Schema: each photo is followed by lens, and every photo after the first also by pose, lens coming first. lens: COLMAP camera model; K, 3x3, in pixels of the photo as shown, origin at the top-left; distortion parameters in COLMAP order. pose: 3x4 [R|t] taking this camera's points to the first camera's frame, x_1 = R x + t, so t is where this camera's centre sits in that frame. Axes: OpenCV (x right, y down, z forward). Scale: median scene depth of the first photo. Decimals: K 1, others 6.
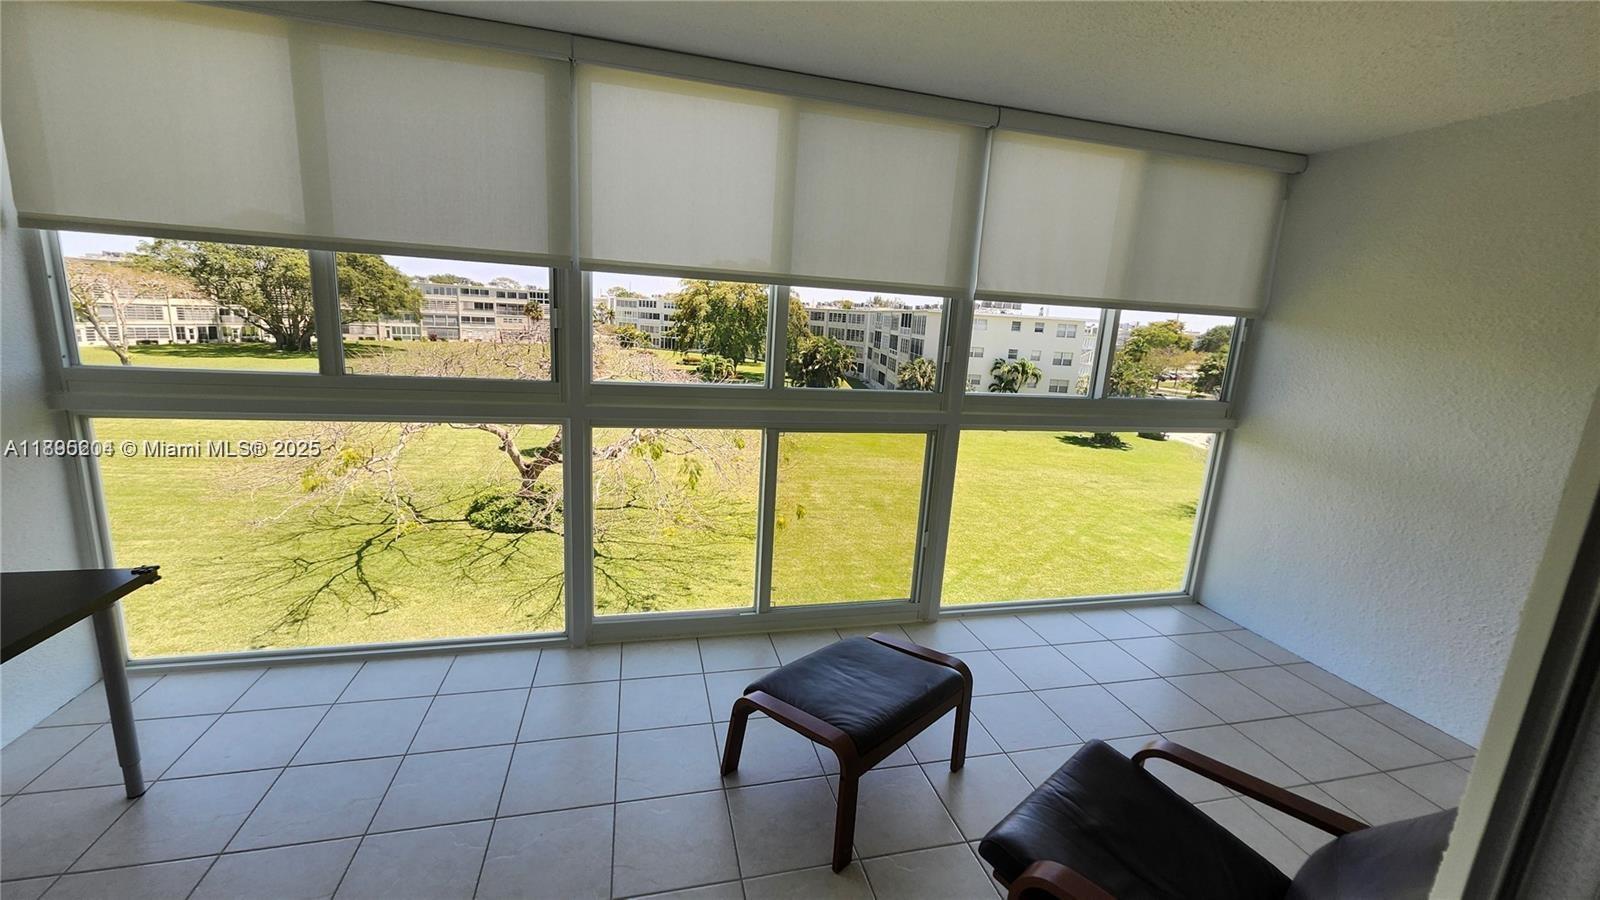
lens RADIAL K [[636.2, 0, 803.1], [0, 636.2, 445.5], [0, 0, 1]] dist [0.001973, -0.000416]
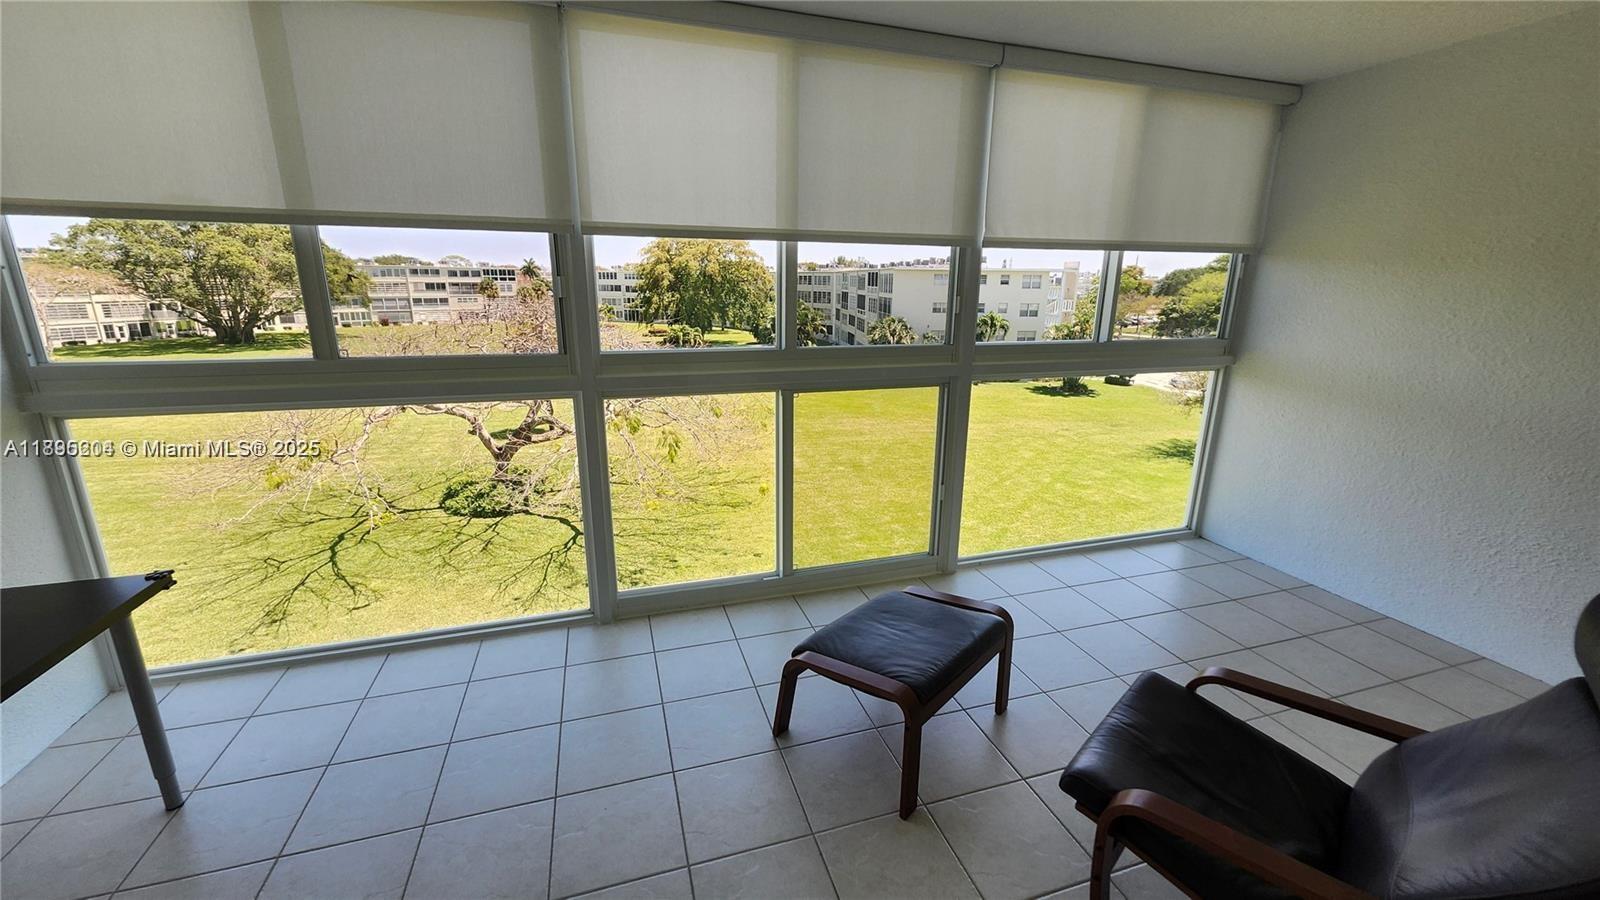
lens RADIAL K [[636.2, 0, 806.0], [0, 636.2, 444.6], [0, 0, 1]] dist [0.001973, -0.000416]
pose [[0.997034, -0.062268, 0.045225, -0.009391], [0.059763, 0.996709, 0.054772, 0.000735], [-0.048487, -0.051907, 0.997474, 0.001979]]
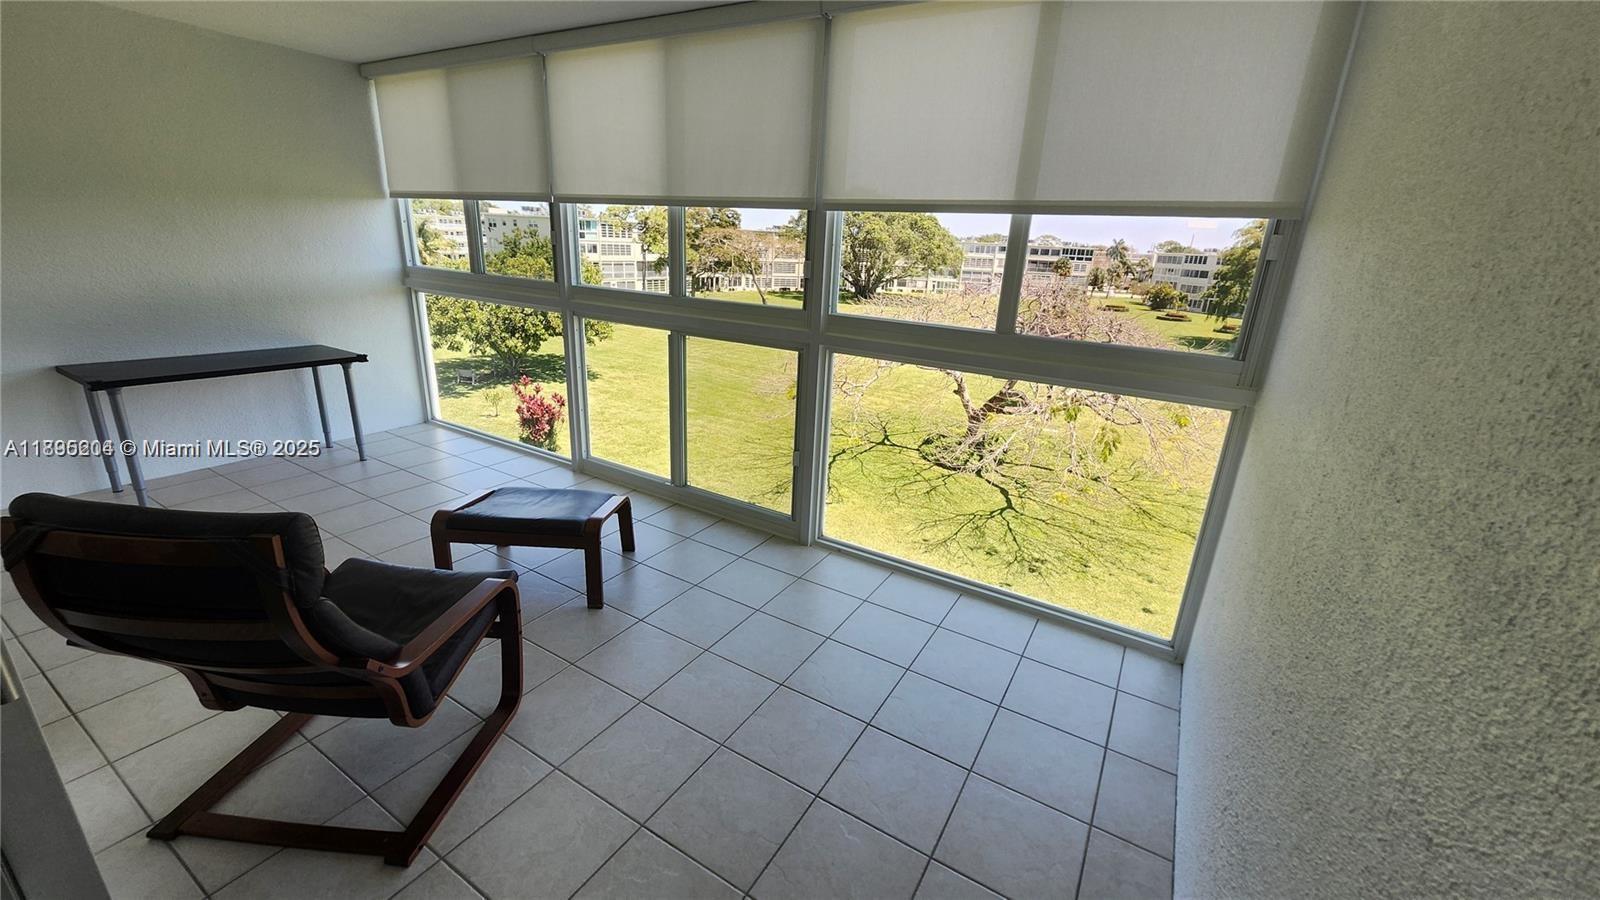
lens RADIAL K [[636.2, 0, 802.9], [0, 636.2, 444.2], [0, 0, 1]] dist [0.001973, -0.000416]
pose [[0.703768, 0.192061, -0.683976, 0.130718], [-0.150420, 0.981220, 0.120755, 0.000282], [0.694323, 0.017900, 0.719441, 0.042092]]
